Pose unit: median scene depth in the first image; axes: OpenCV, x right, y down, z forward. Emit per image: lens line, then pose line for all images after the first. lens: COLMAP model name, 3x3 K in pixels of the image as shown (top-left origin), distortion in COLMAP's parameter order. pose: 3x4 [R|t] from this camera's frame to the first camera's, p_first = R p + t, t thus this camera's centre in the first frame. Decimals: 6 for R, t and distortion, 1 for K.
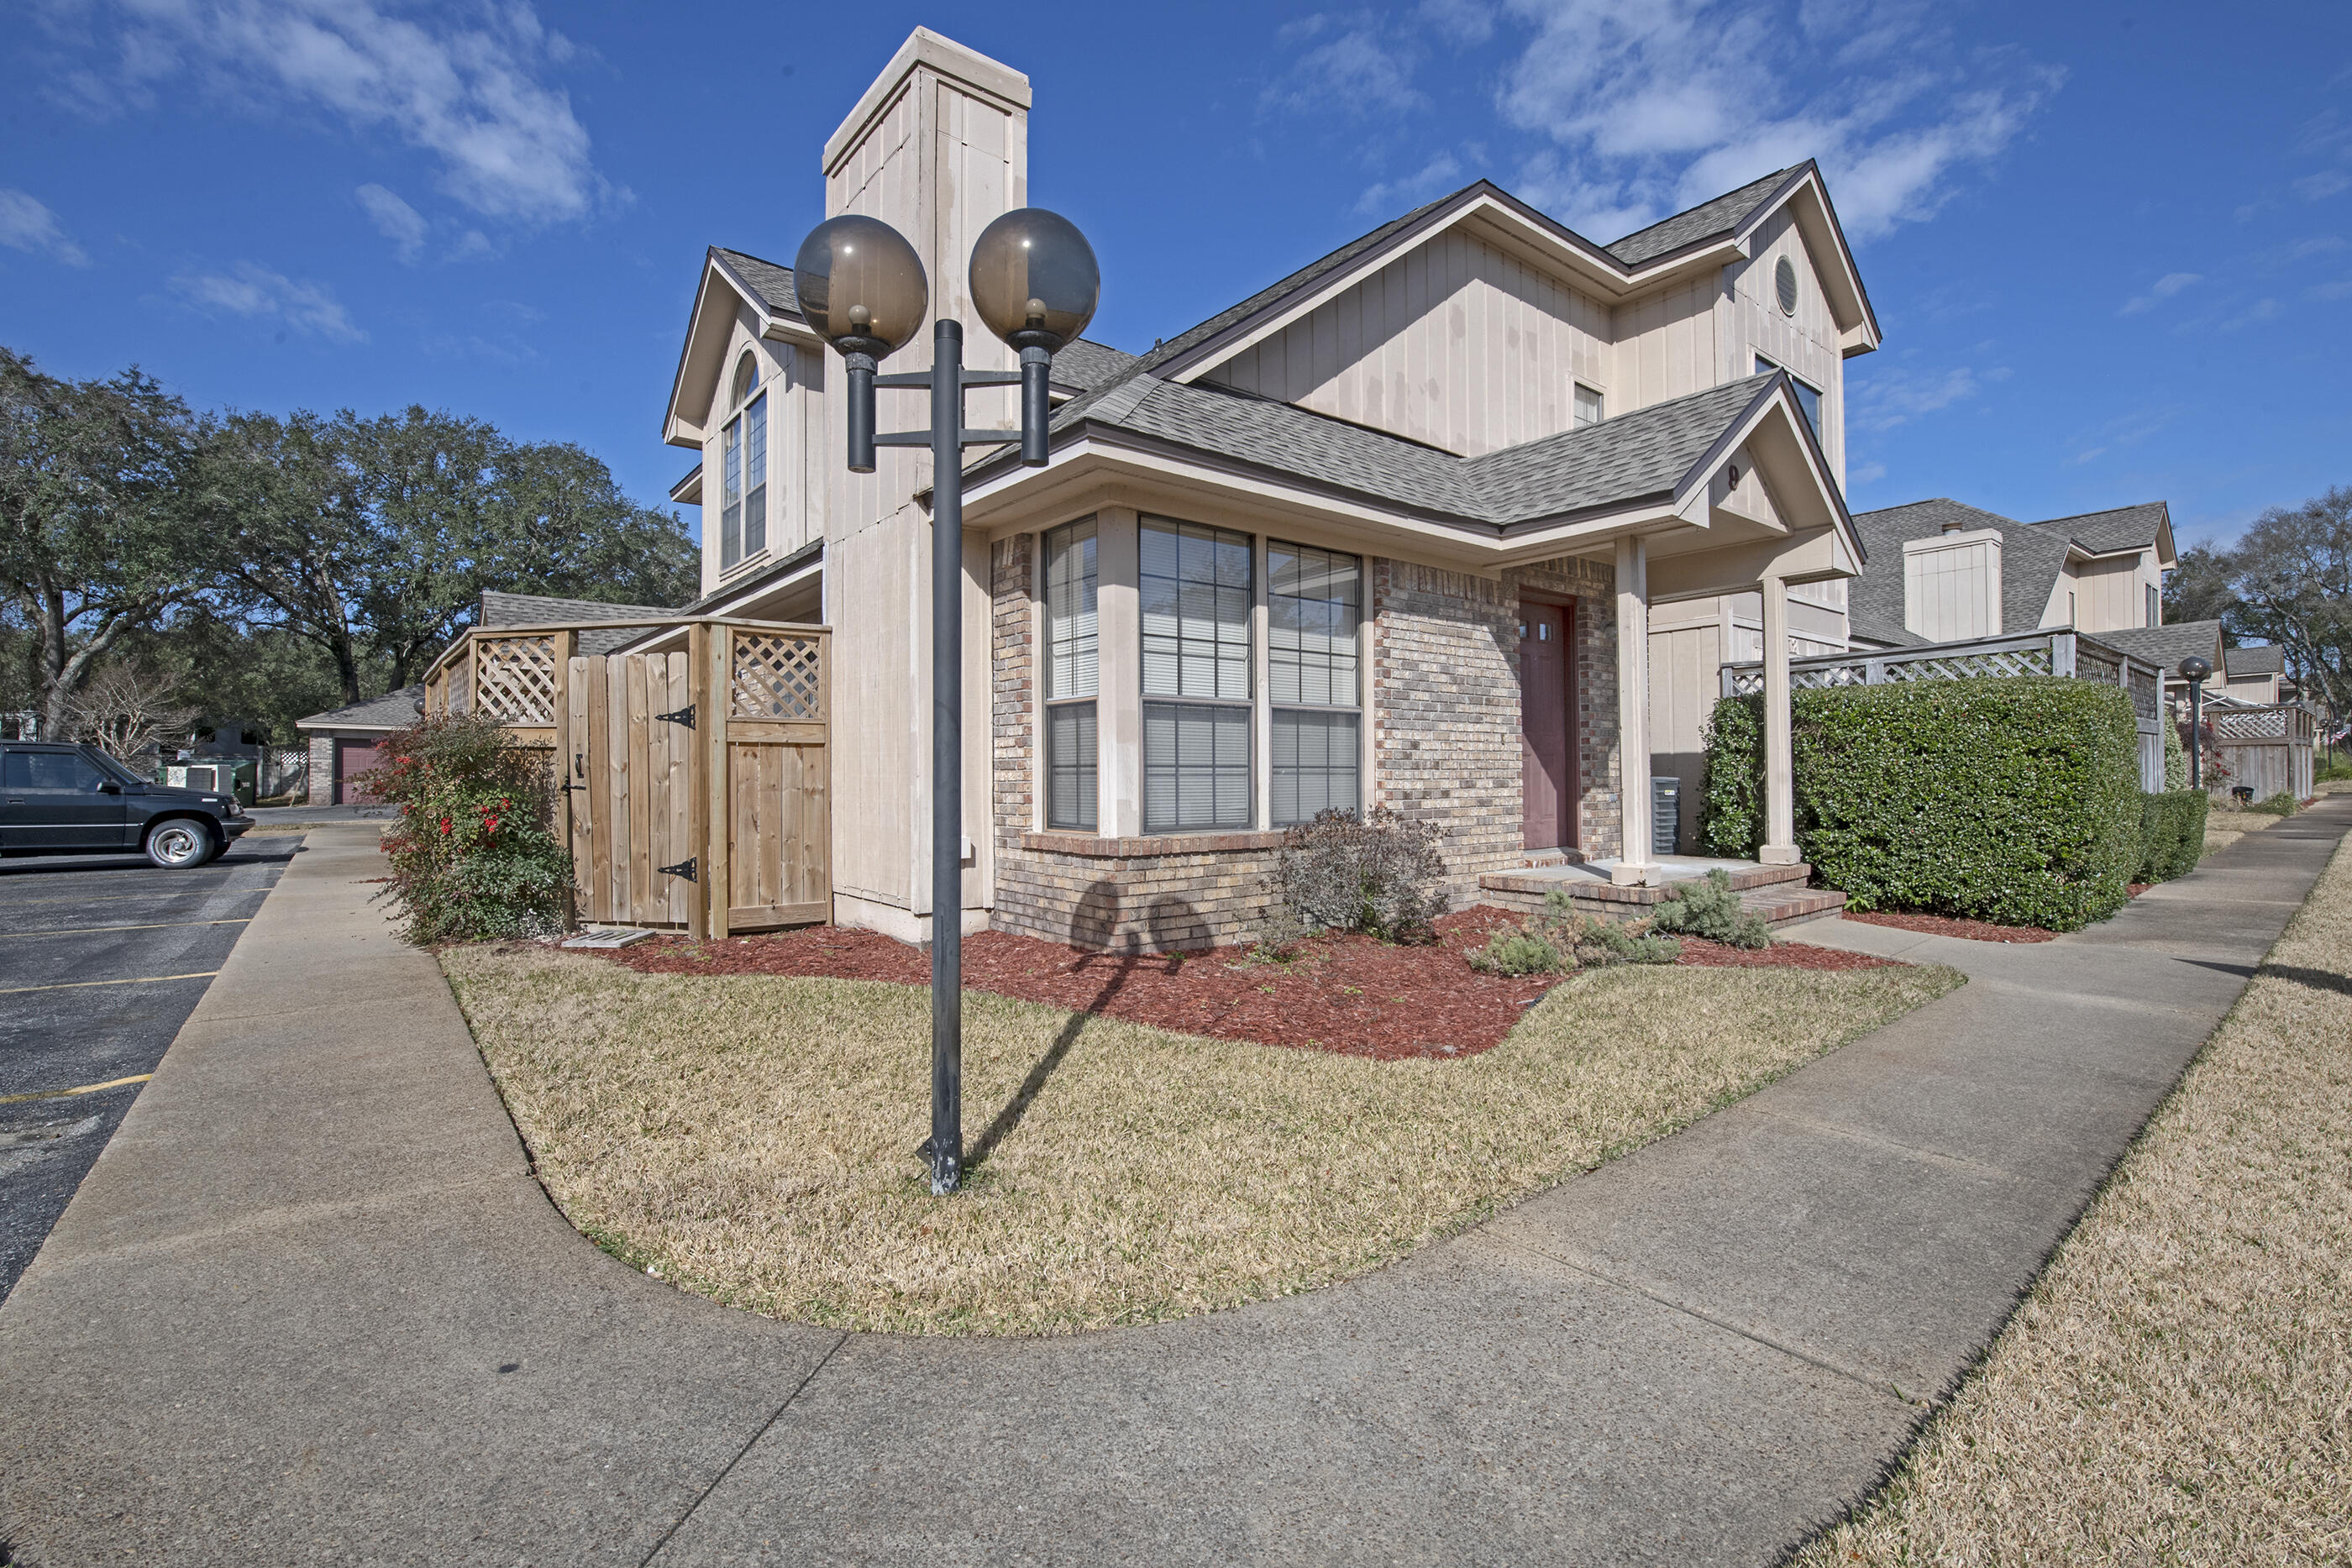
lens RADIAL K [[998.7, 0, 1187.8], [0, 998.7, 769.5], [0, 0, 1]] dist [-0.011481, 0.002836]
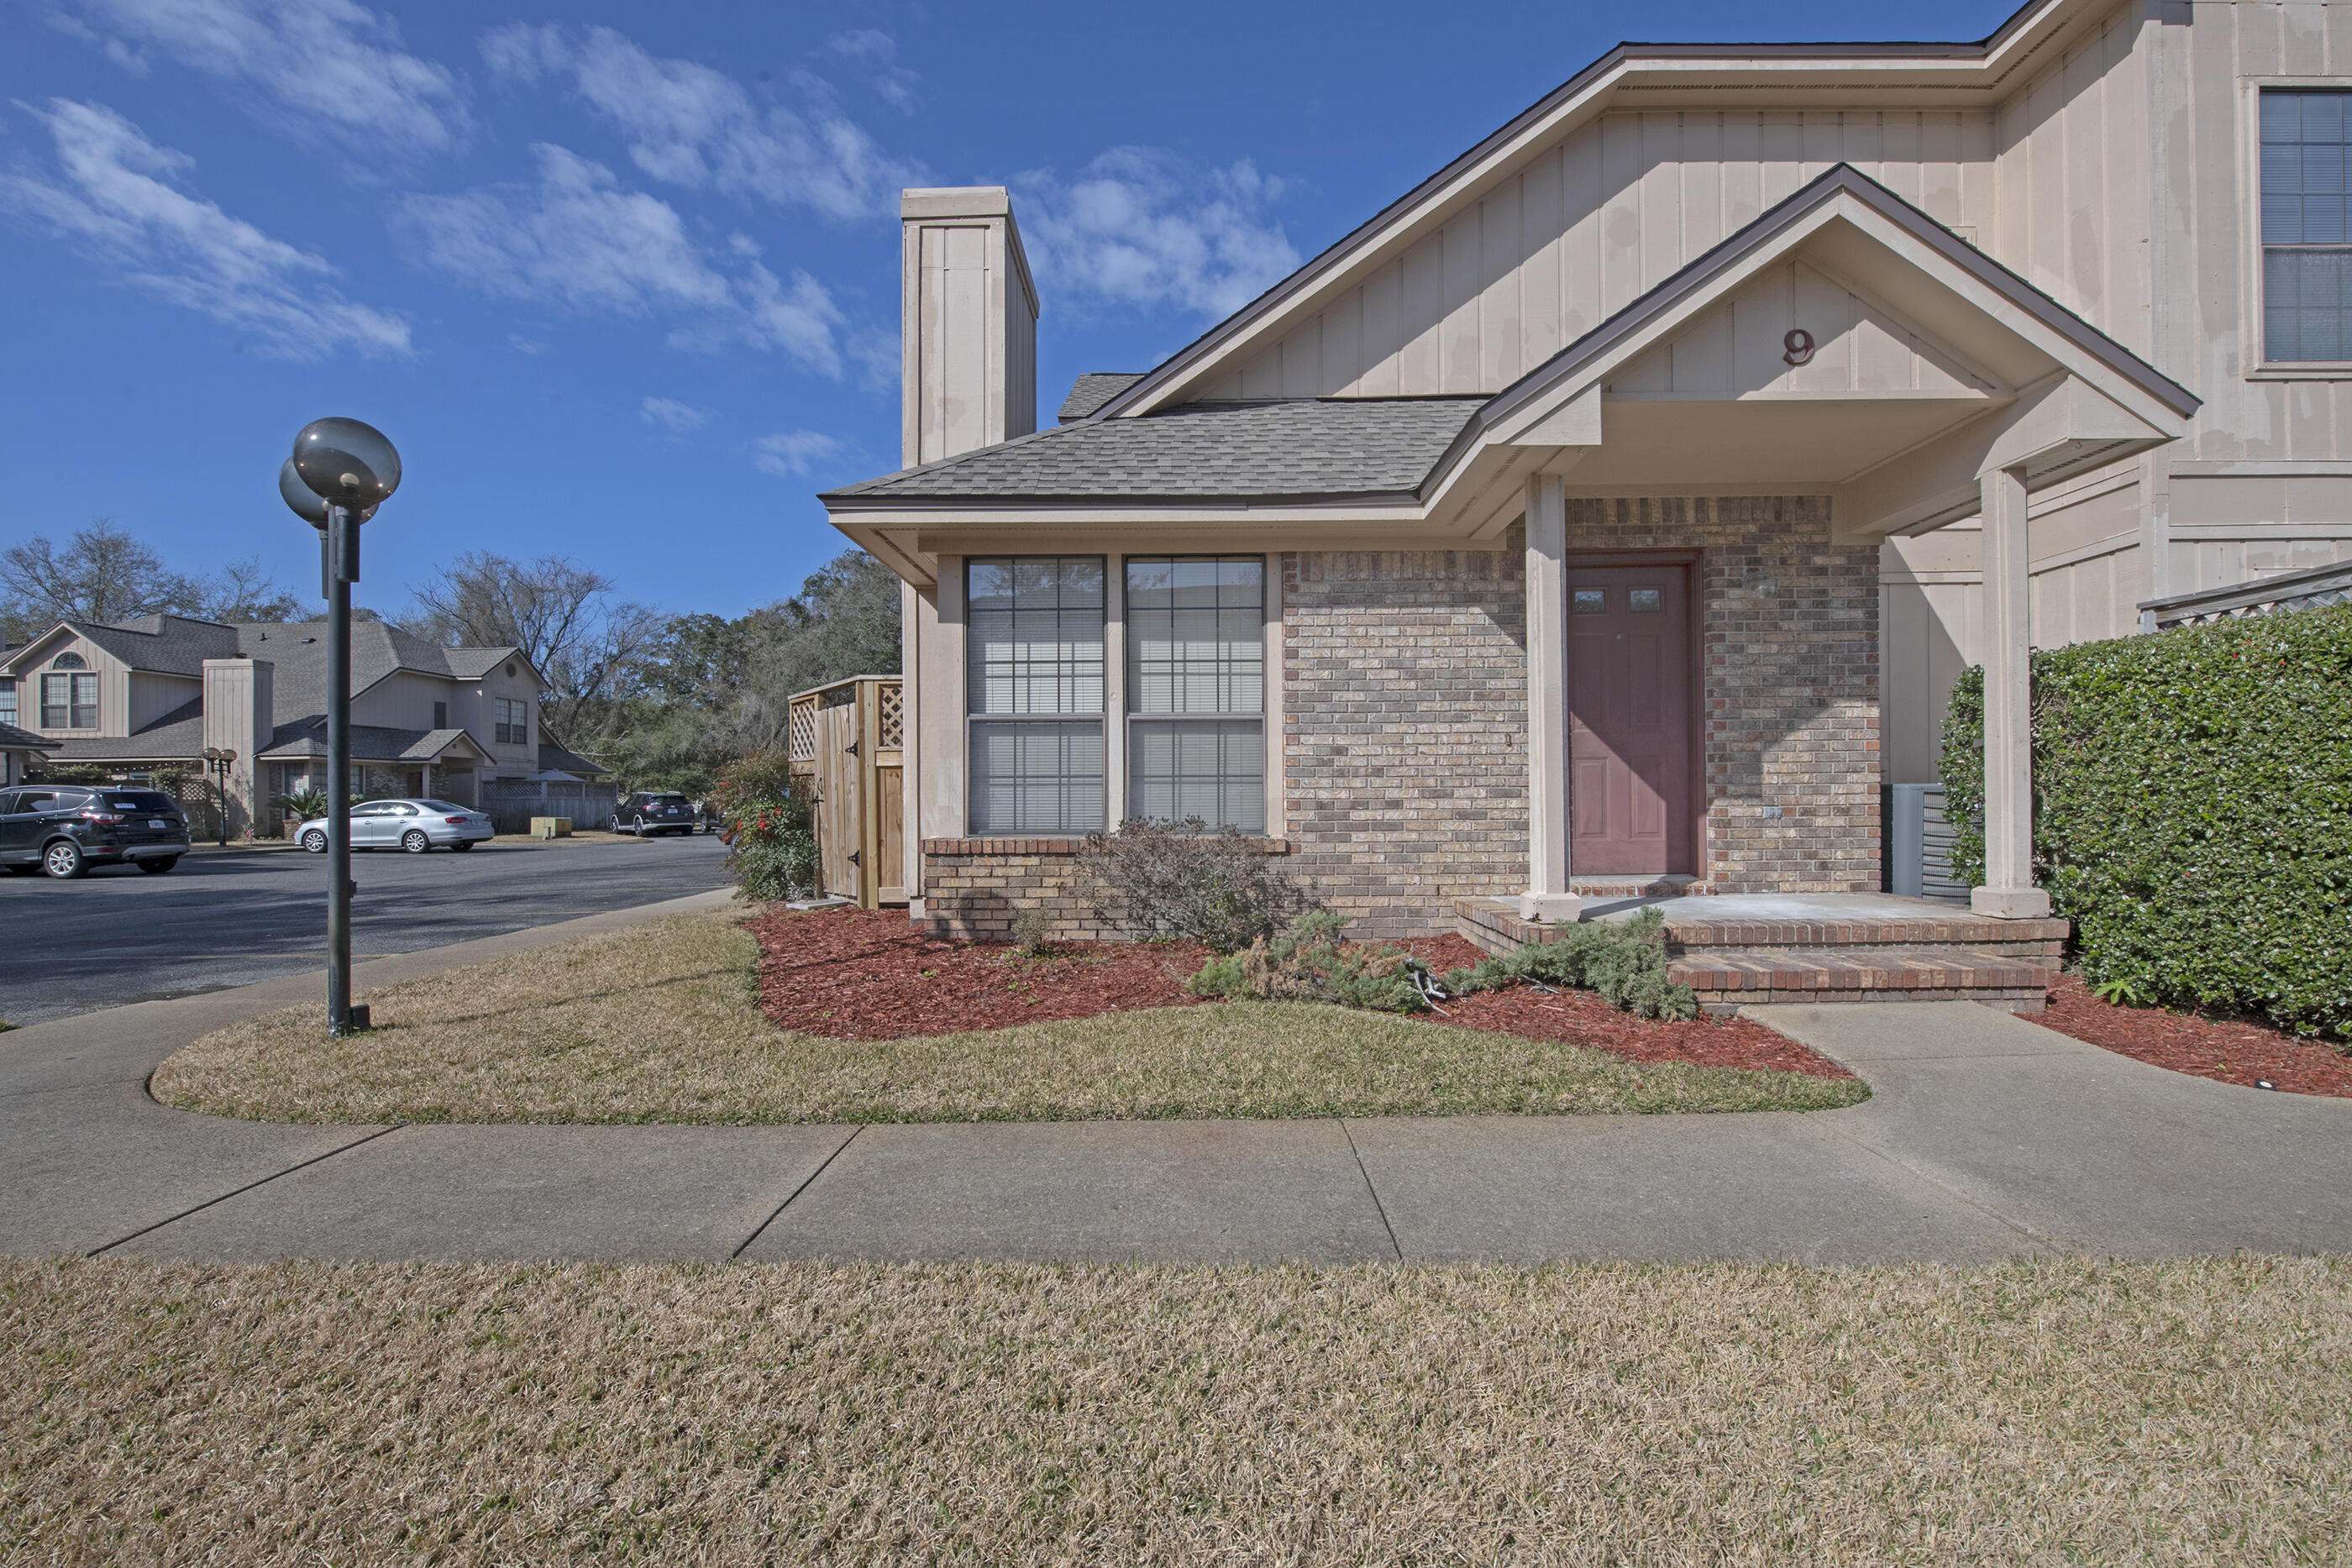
lens RADIAL K [[971.3, 0, 1196.1], [0, 971.3, 792.6], [0, 0, 1]] dist [0.005674, -0.004682]
pose [[0.790976, -0.004836, -0.611828, 0.658849], [0.006699, 0.999977, 0.000758, 0.012356], [0.611810, -0.004698, 0.790991, 0.213029]]
